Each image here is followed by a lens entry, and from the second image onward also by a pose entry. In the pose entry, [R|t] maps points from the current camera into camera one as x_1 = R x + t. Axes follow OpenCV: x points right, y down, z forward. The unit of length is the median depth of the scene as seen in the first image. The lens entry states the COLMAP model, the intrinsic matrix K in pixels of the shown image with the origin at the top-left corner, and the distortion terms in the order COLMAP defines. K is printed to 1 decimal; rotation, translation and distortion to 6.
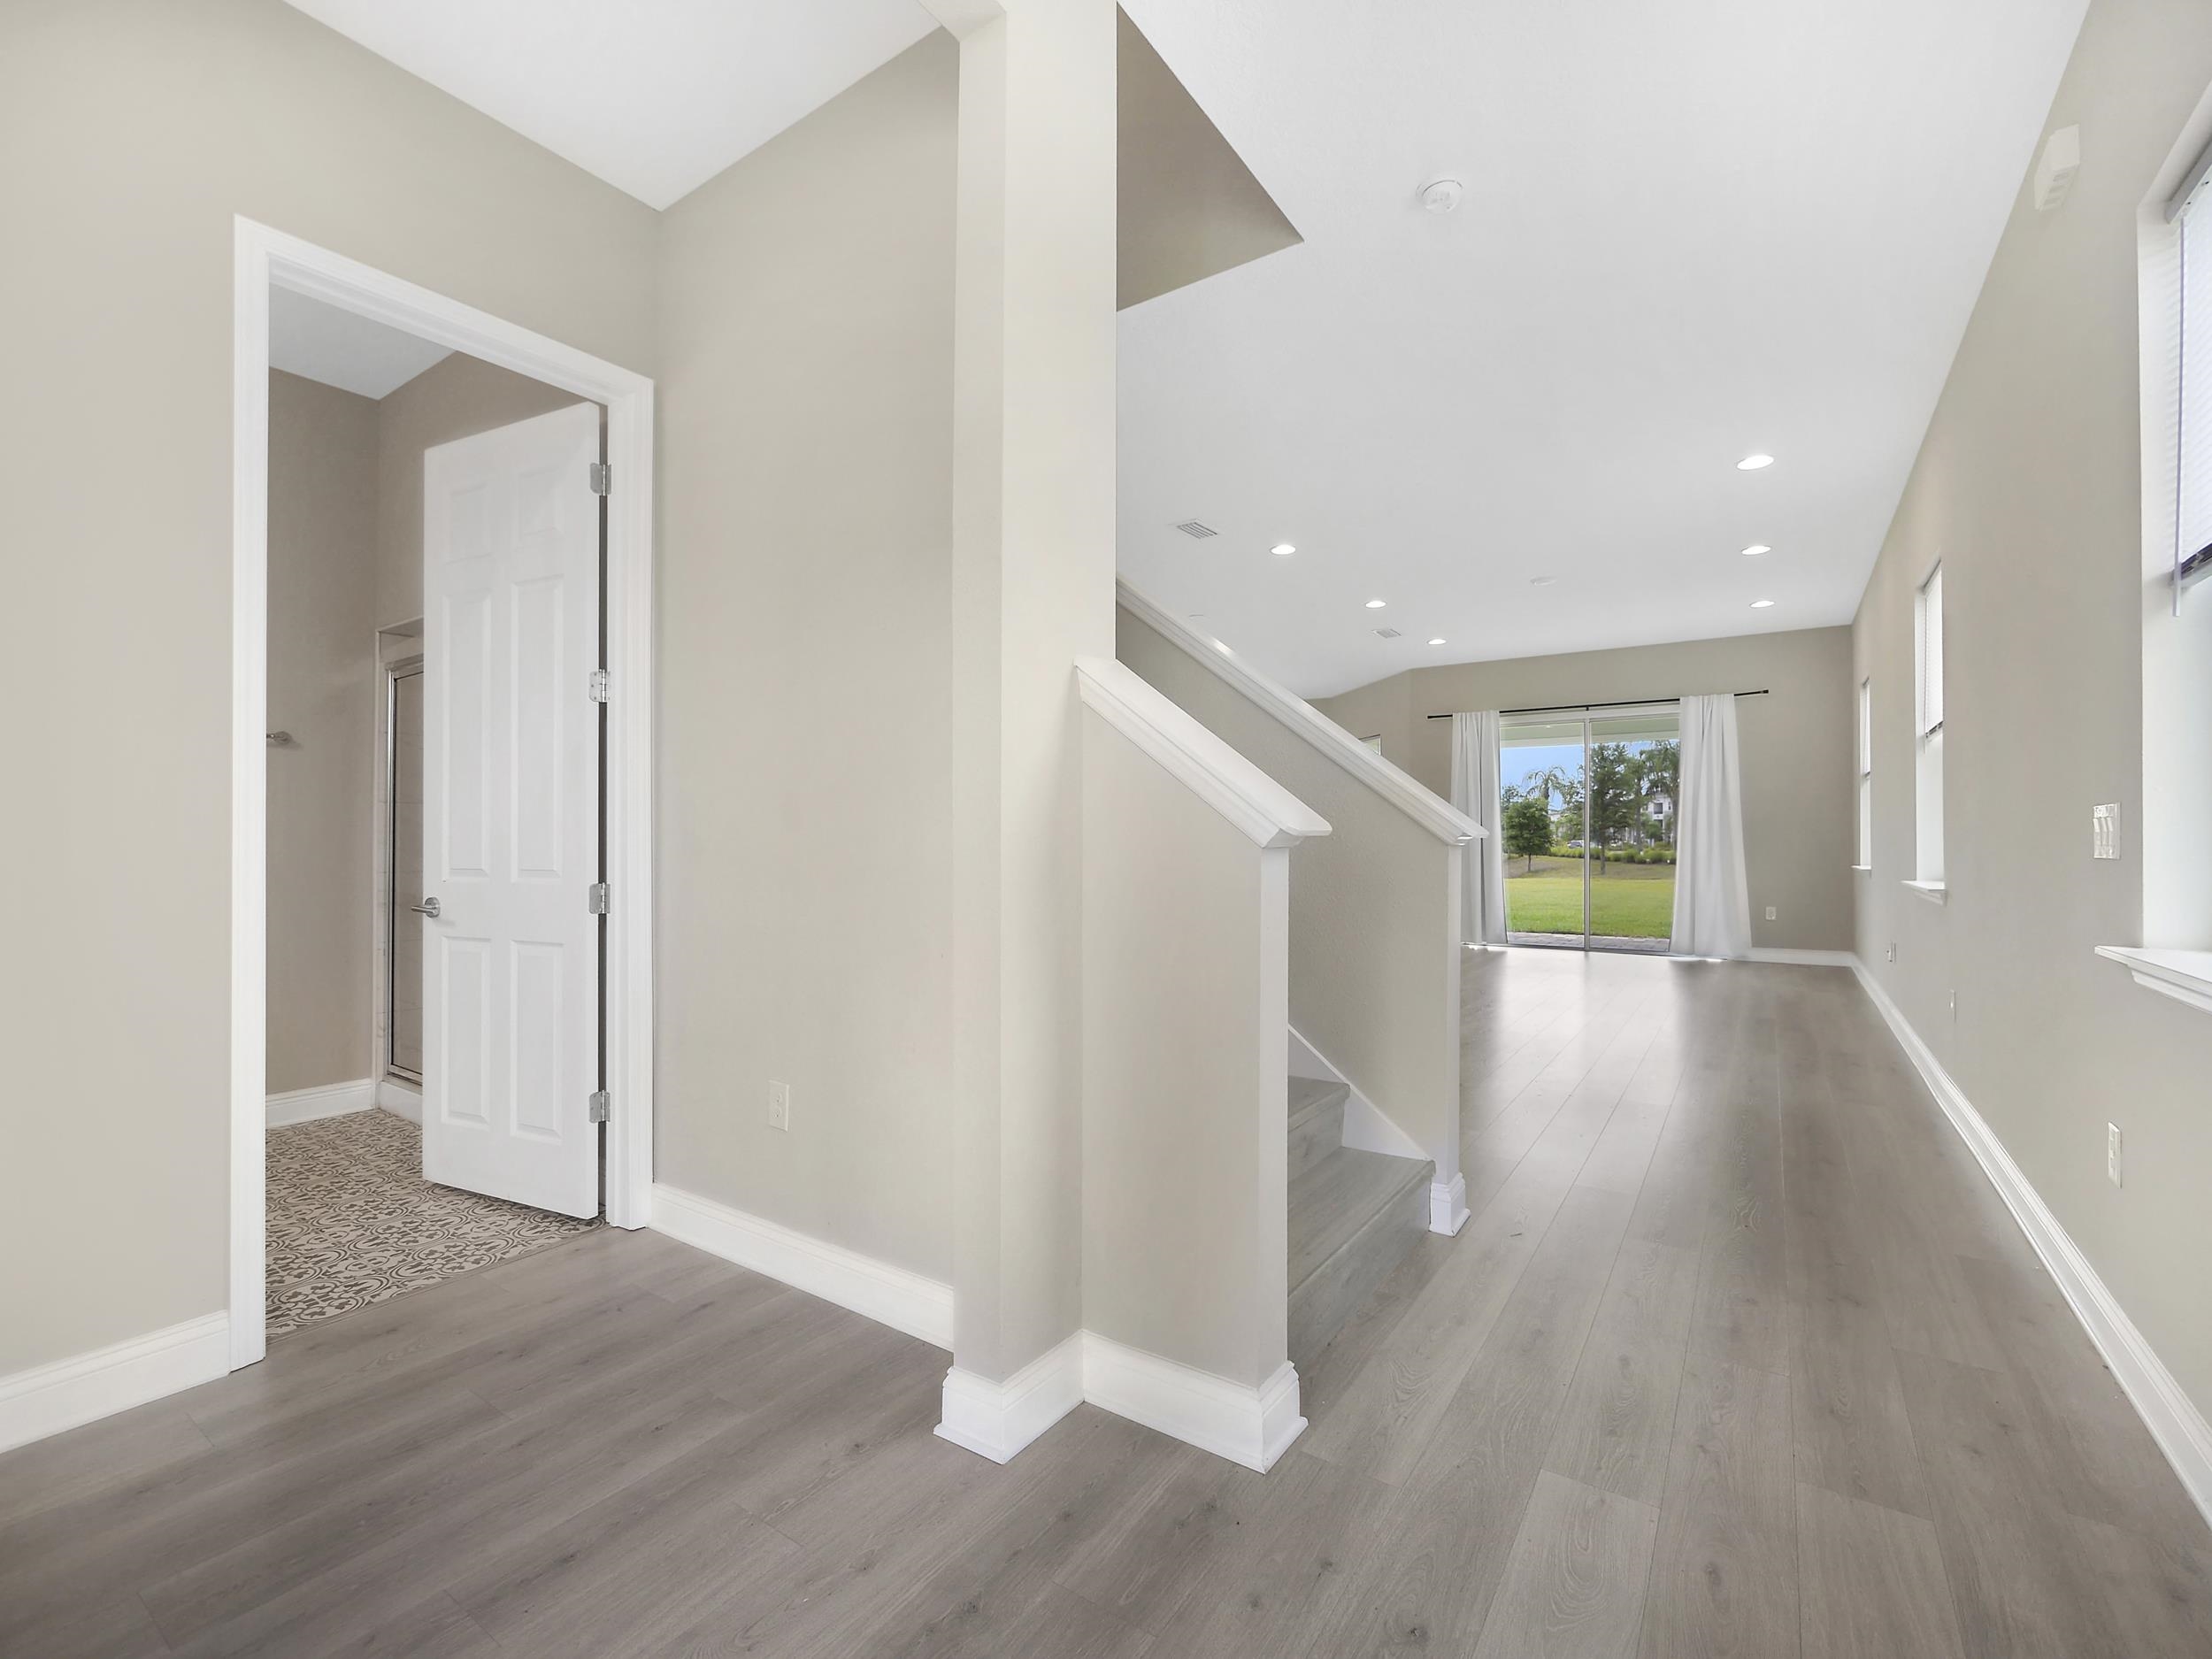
lens RADIAL K [[951.6, 0, 1139.1], [0, 951.6, 833.0], [0, 0, 1]] dist [-0.004374, 0.000799]
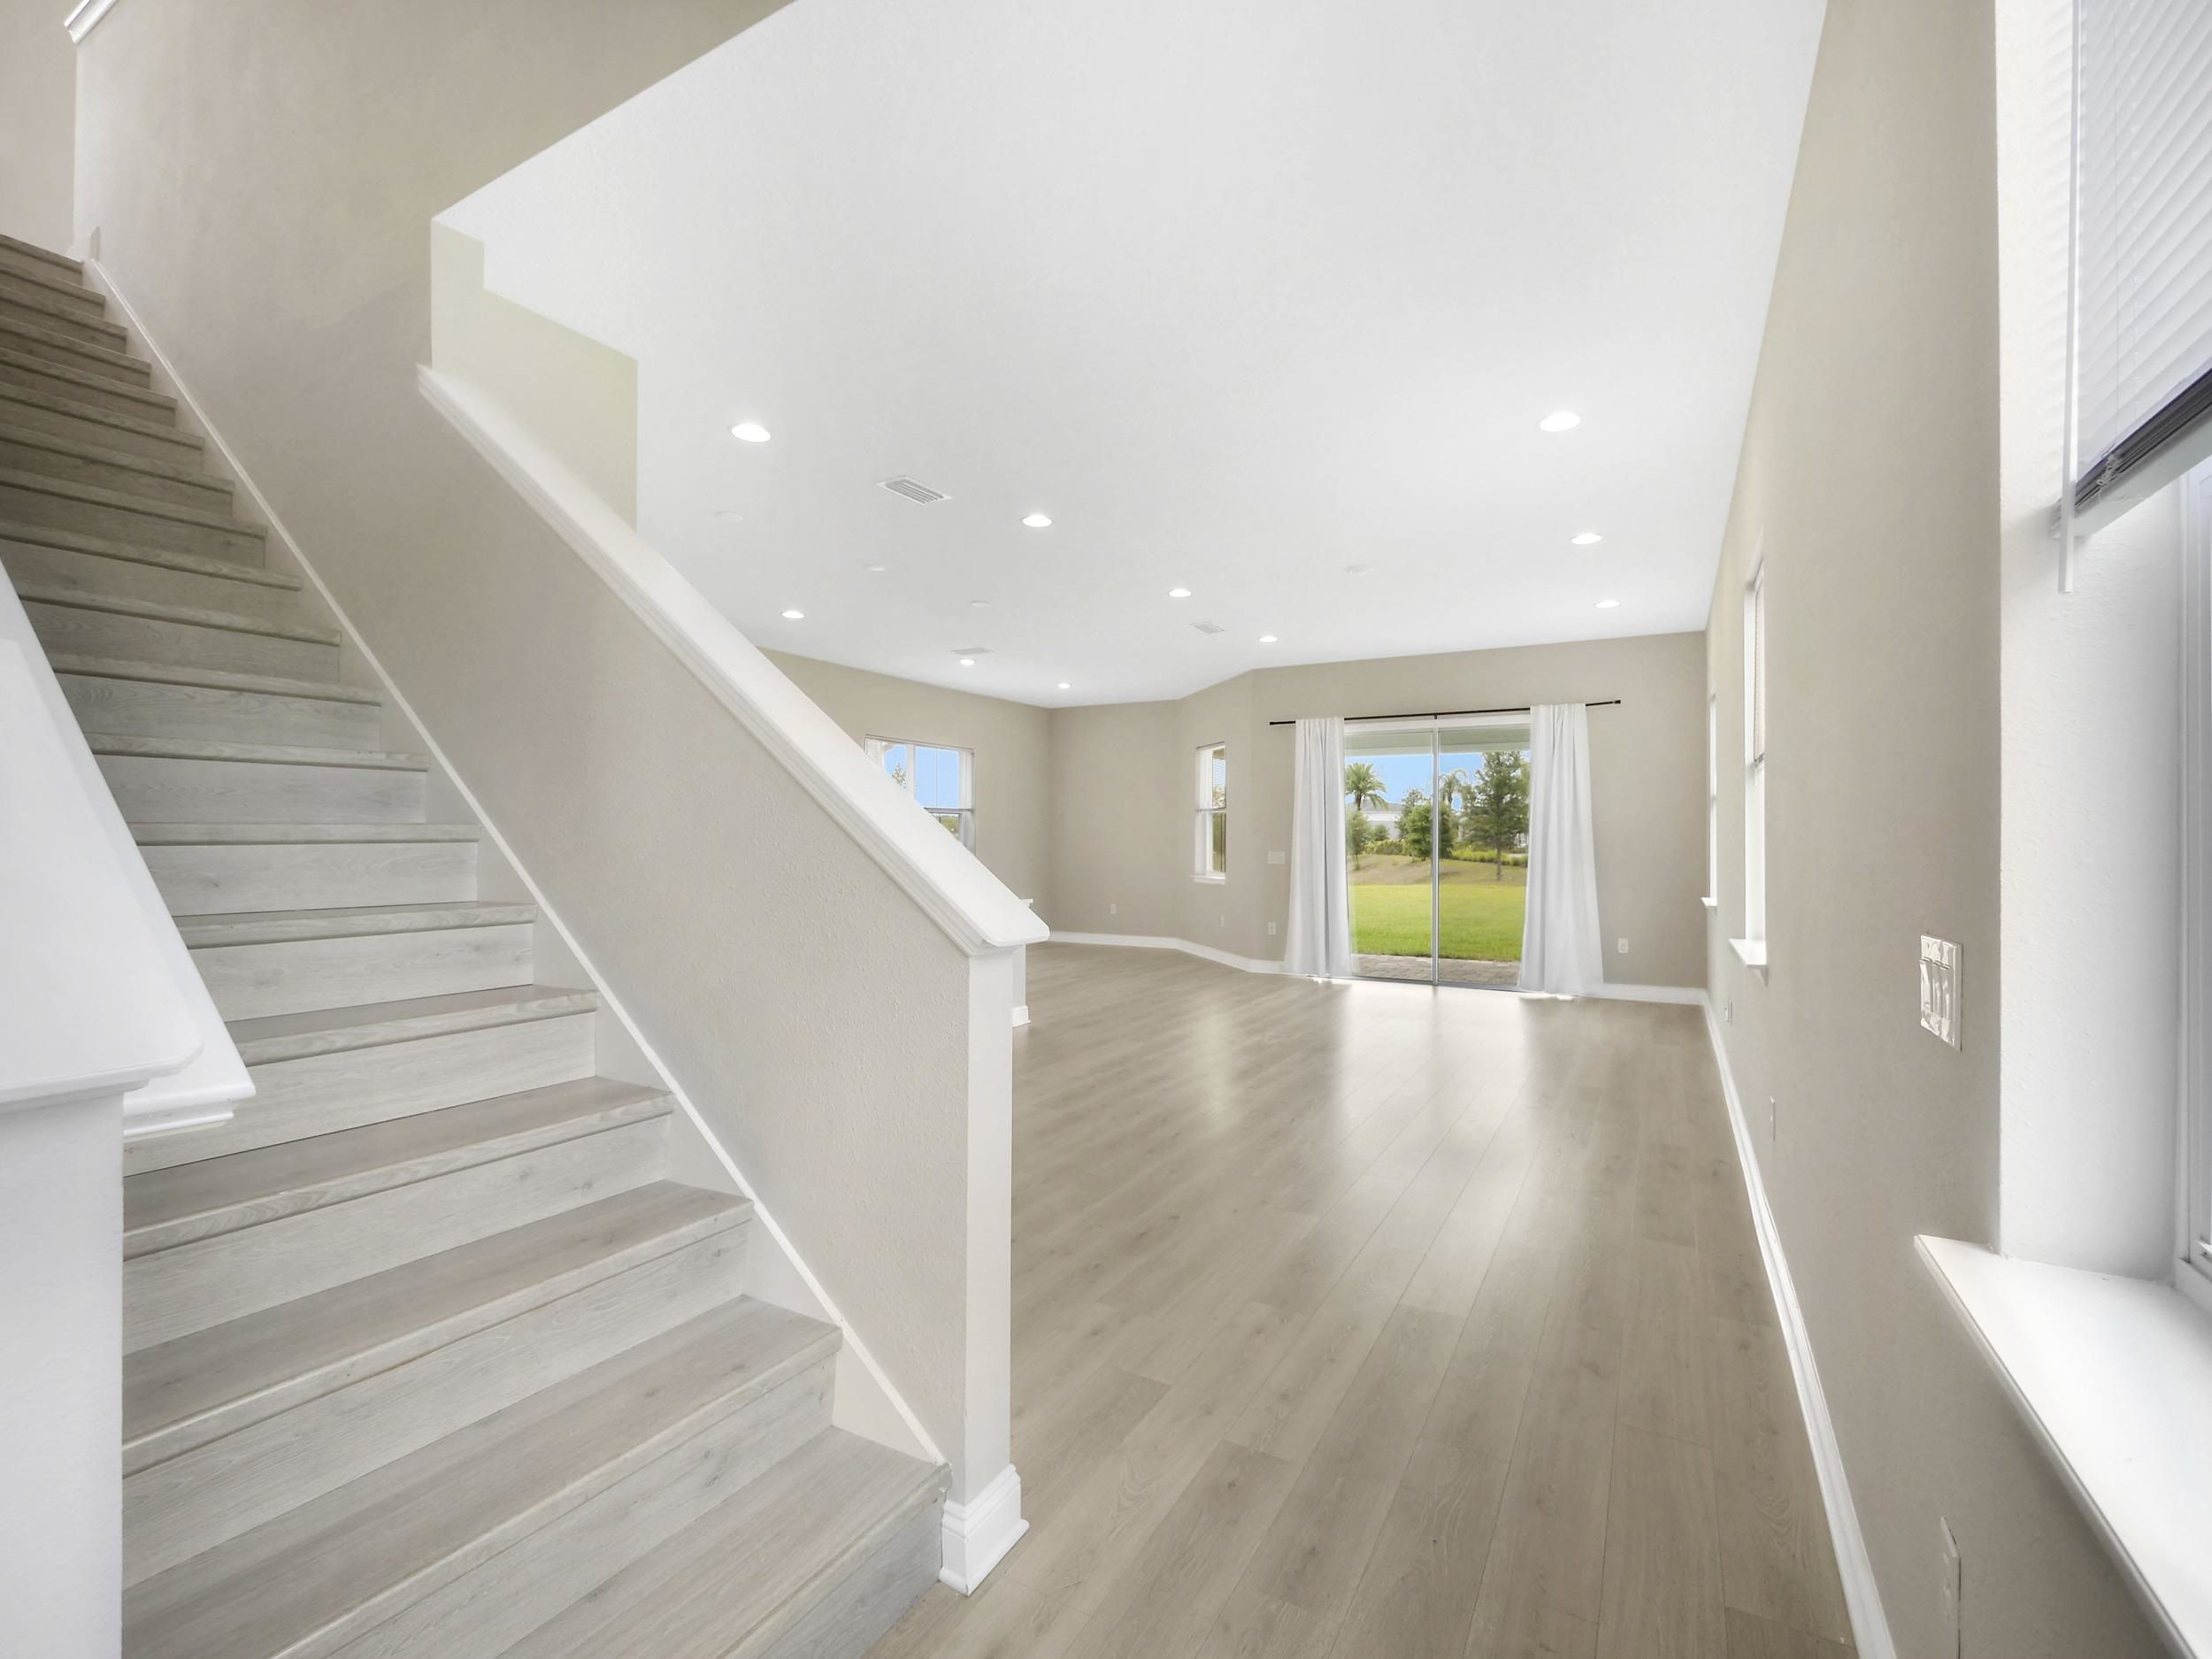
lens RADIAL K [[951.6, 0, 1119.3], [0, 951.6, 833.7], [0, 0, 1]] dist [-0.004374, 0.000799]
pose [[0.998000, -0.002357, 0.063168, 0.105108], [0.002427, 0.999997, -0.001031, -0.019818], [-0.063165, 0.001182, 0.998002, 0.098696]]
